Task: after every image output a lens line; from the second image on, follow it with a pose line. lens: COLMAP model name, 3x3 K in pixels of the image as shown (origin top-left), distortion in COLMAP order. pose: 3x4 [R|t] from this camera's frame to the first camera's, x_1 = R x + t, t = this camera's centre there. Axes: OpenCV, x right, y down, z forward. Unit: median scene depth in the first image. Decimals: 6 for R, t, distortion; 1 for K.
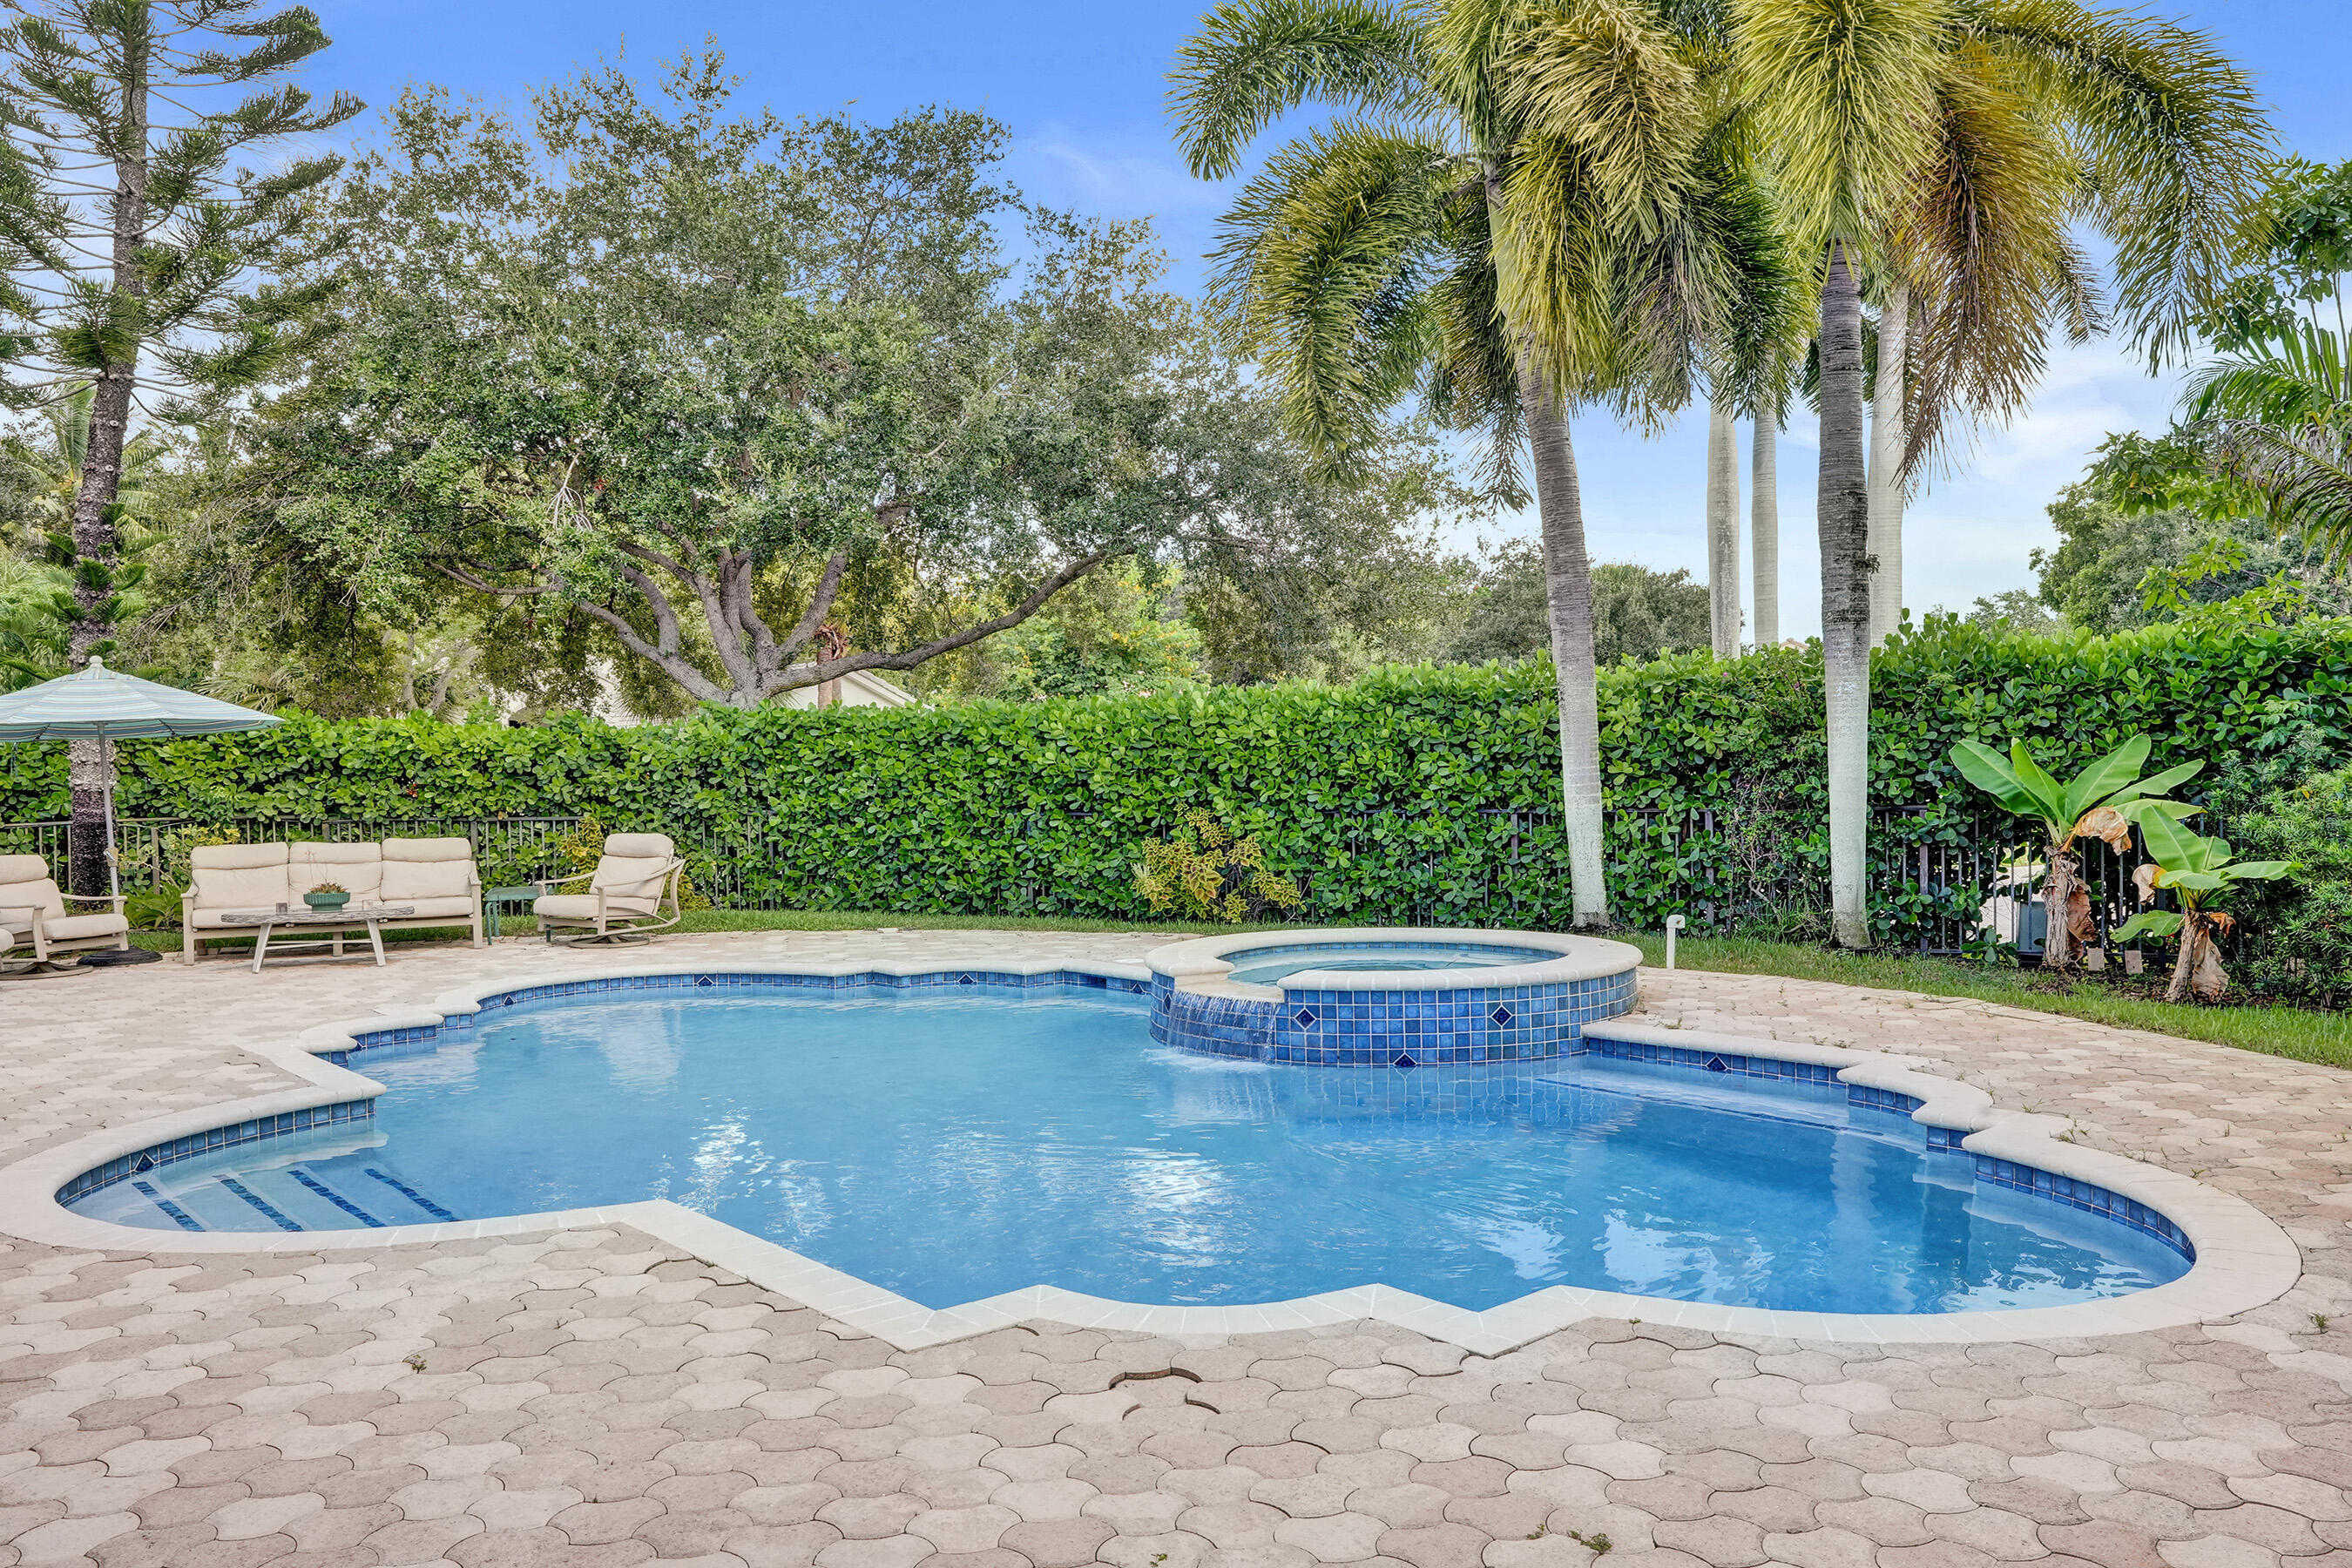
lens RADIAL K [[1687.0, 0, 1172.0], [0, 1687.0, 779.8], [0, 0, 1]] dist [-0.026474, 0.039611]
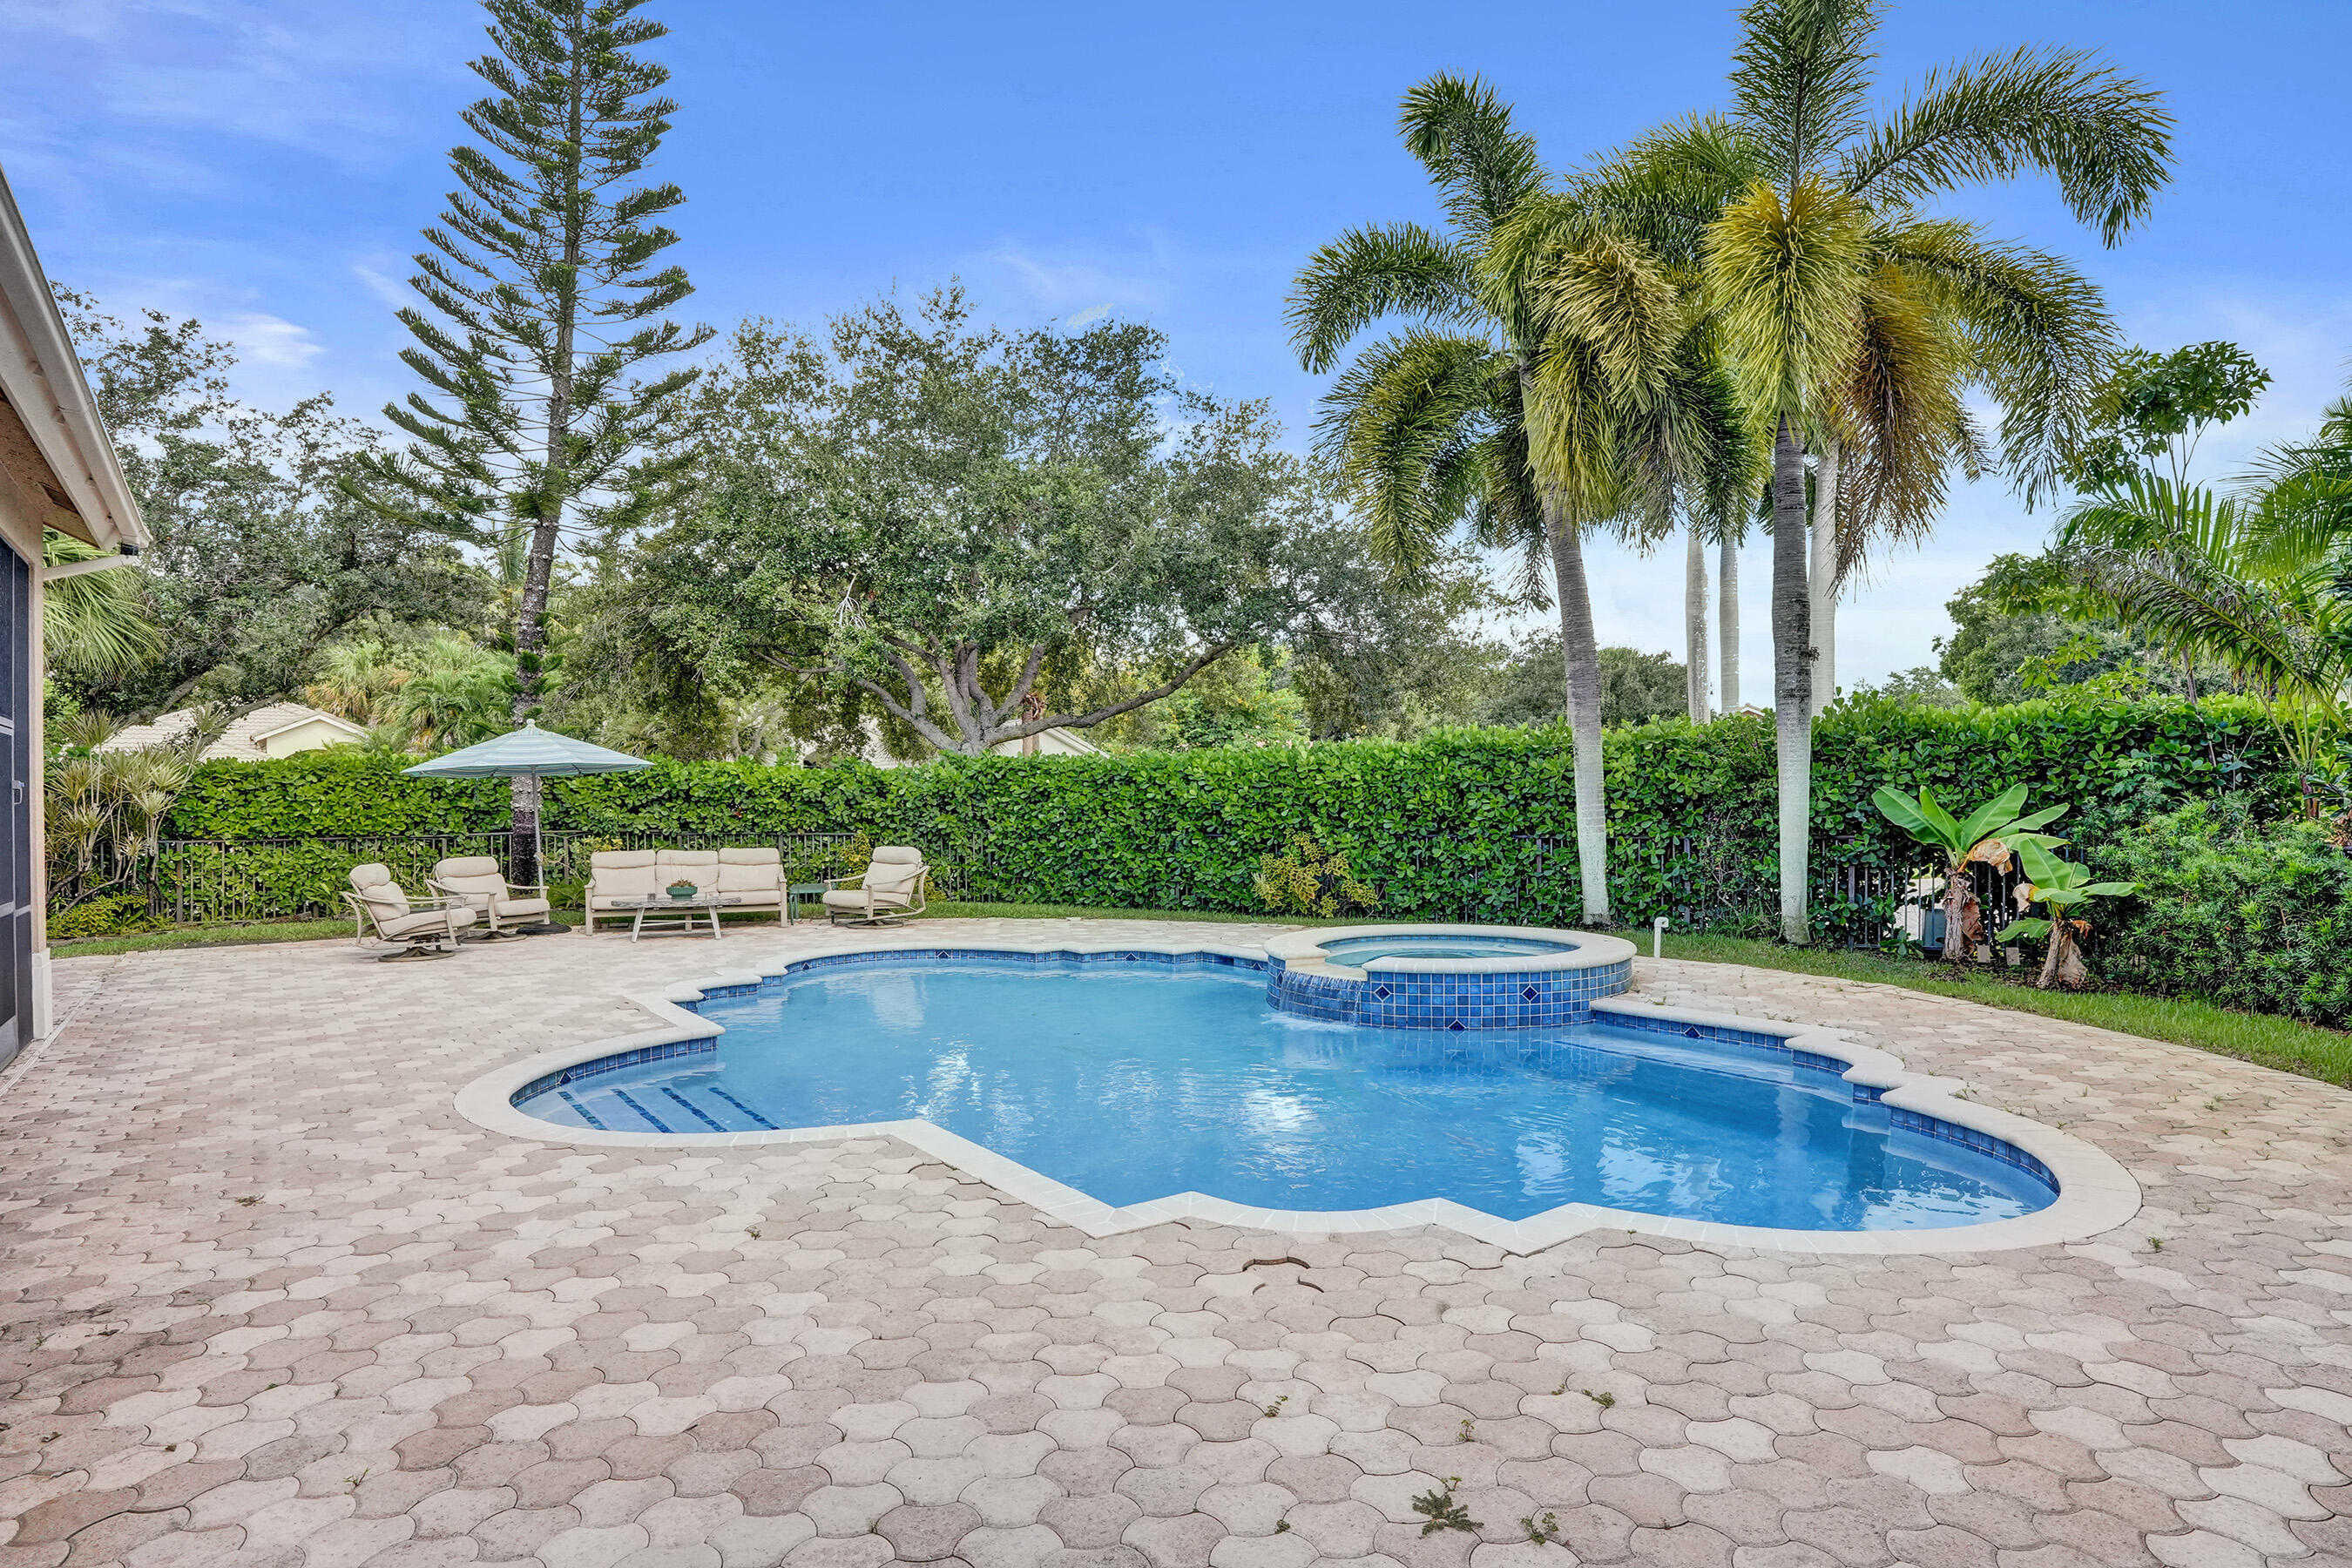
lens RADIAL K [[1247.6, 0, 1183.7], [0, 1247.6, 795.8], [0, 0, 1]] dist [-0.060778, 0.032614]
pose [[0.997017, 0.008223, -0.076749, -0.002778], [-0.008796, 0.999936, -0.007141, -0.004771], [0.076685, 0.007794, 0.997025, -0.003678]]
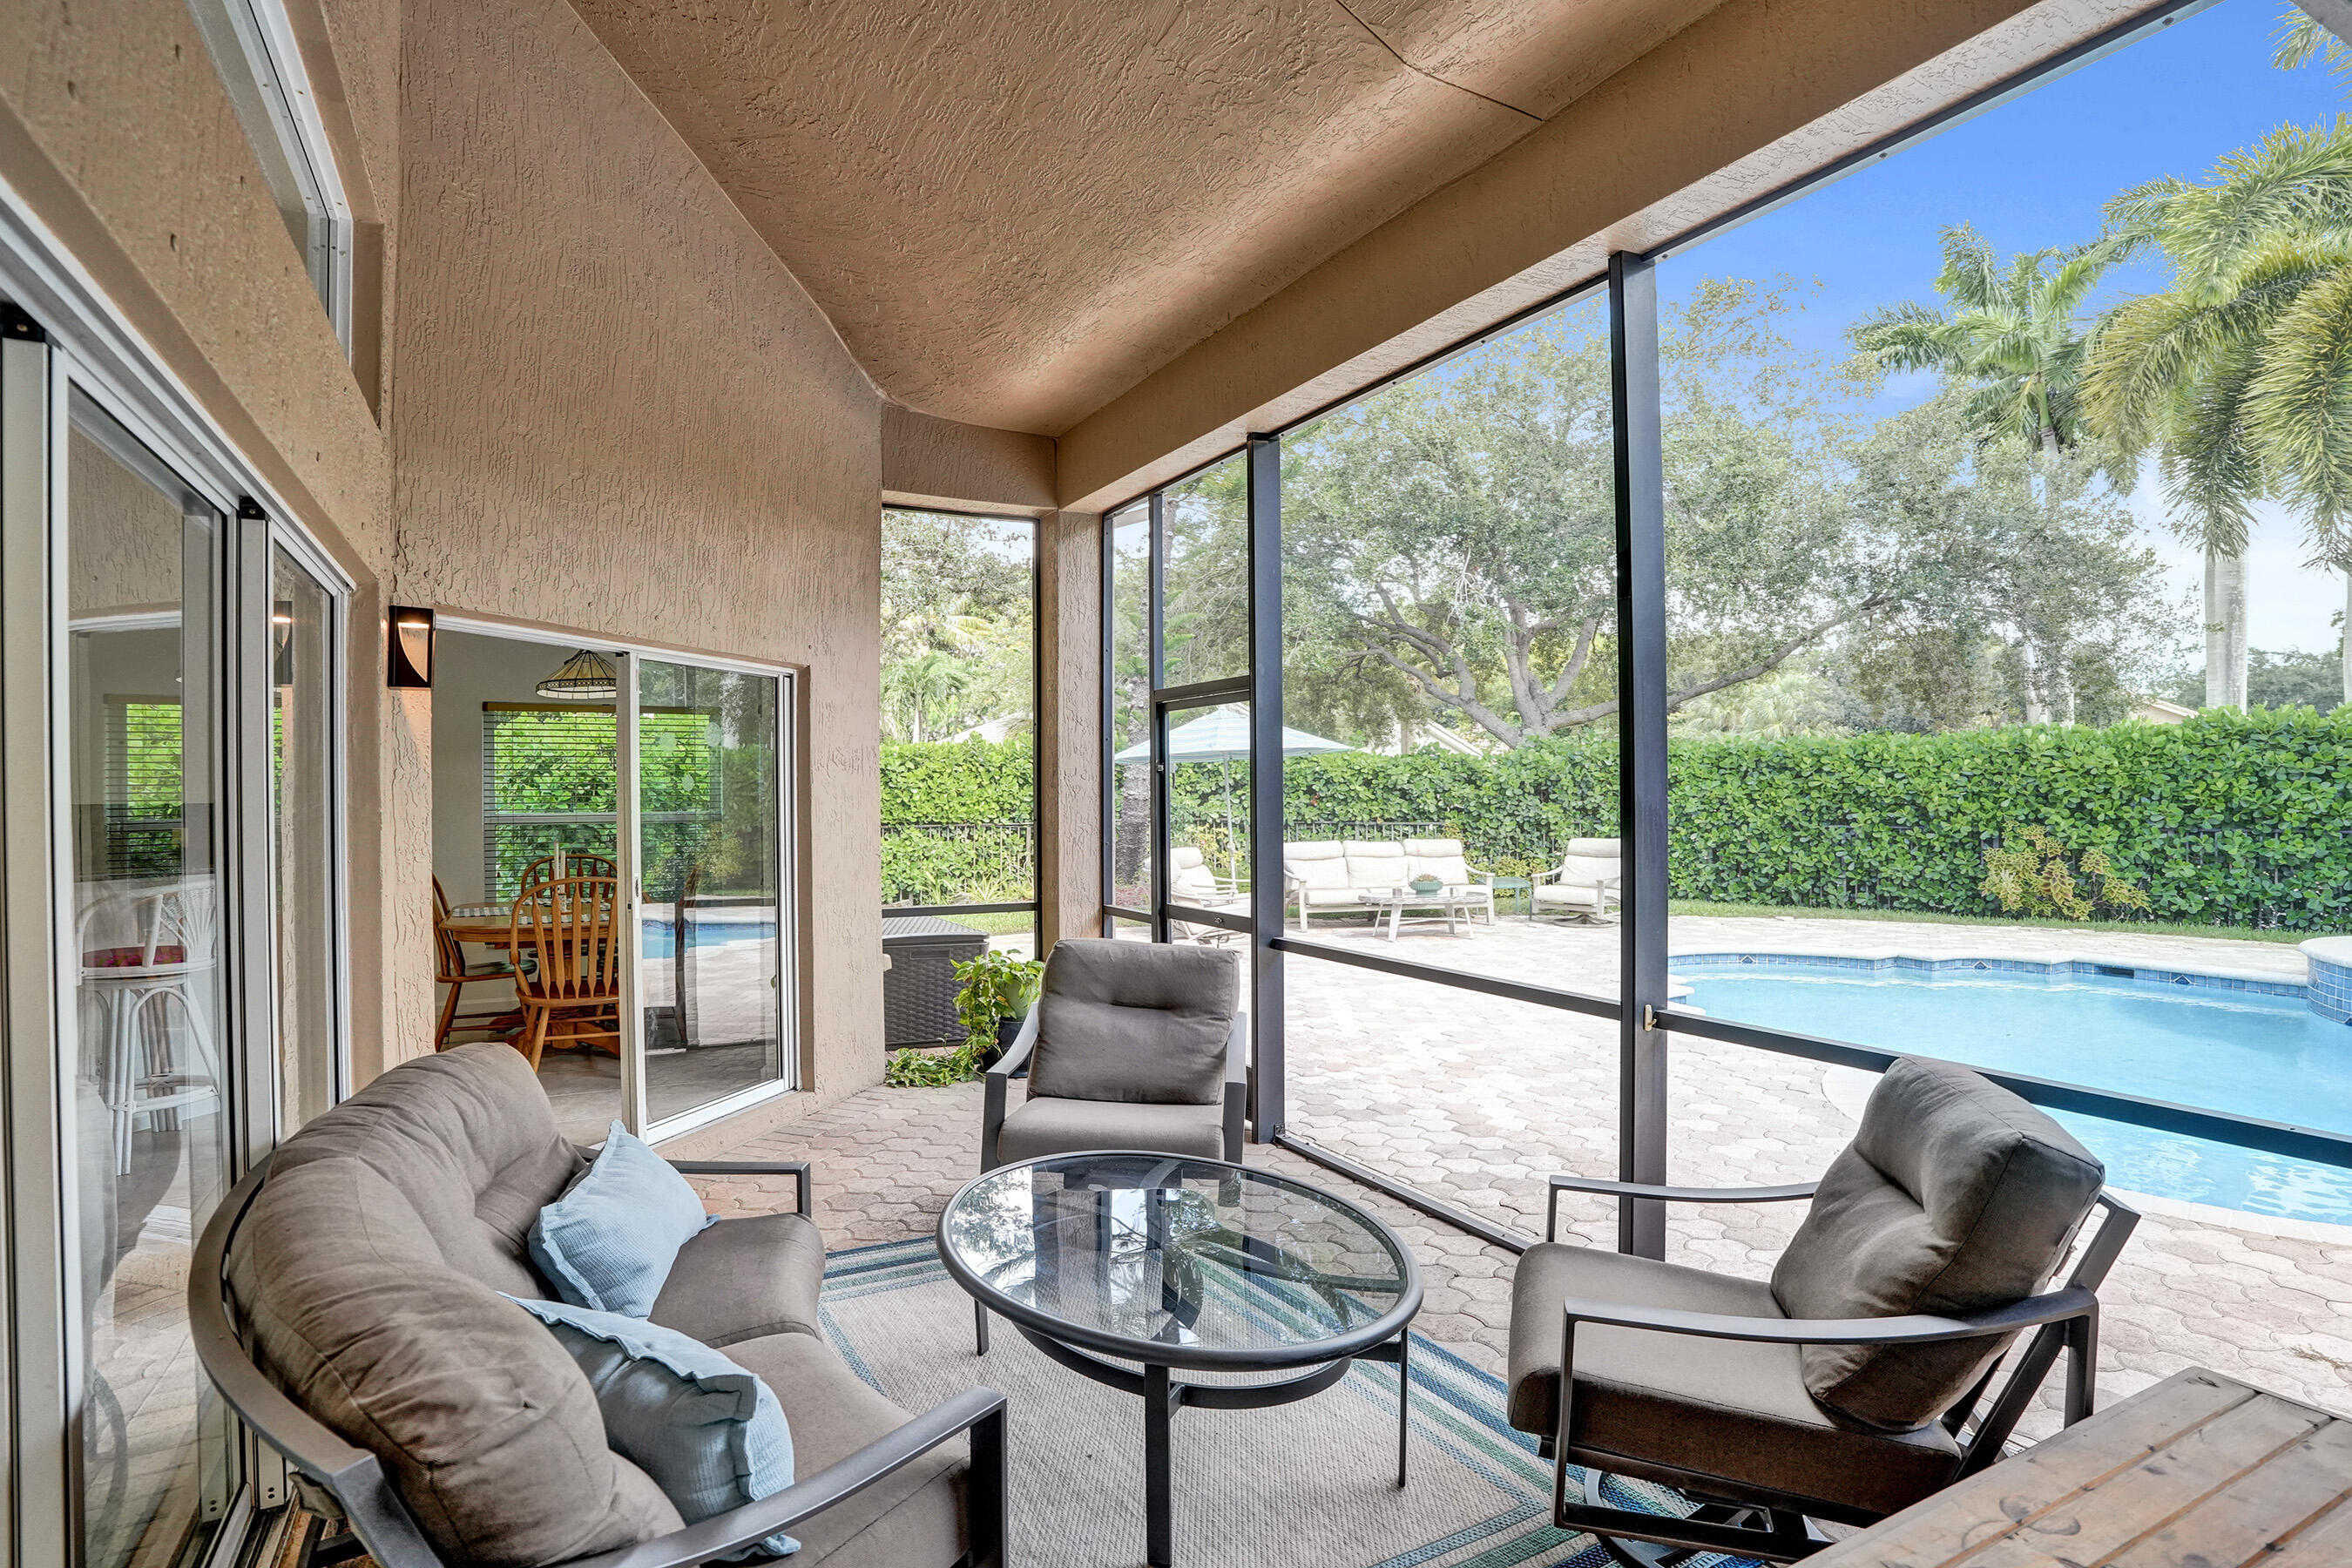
lens RADIAL K [[1247.6, 0, 1183.7], [0, 1247.6, 795.8], [0, 0, 1]] dist [-0.060778, 0.032614]
pose [[0.975065, 0.011731, -0.221609, -0.428316], [-0.010583, 0.999924, 0.006365, -0.003563], [0.221667, -0.003861, 0.975115, 0.006820]]
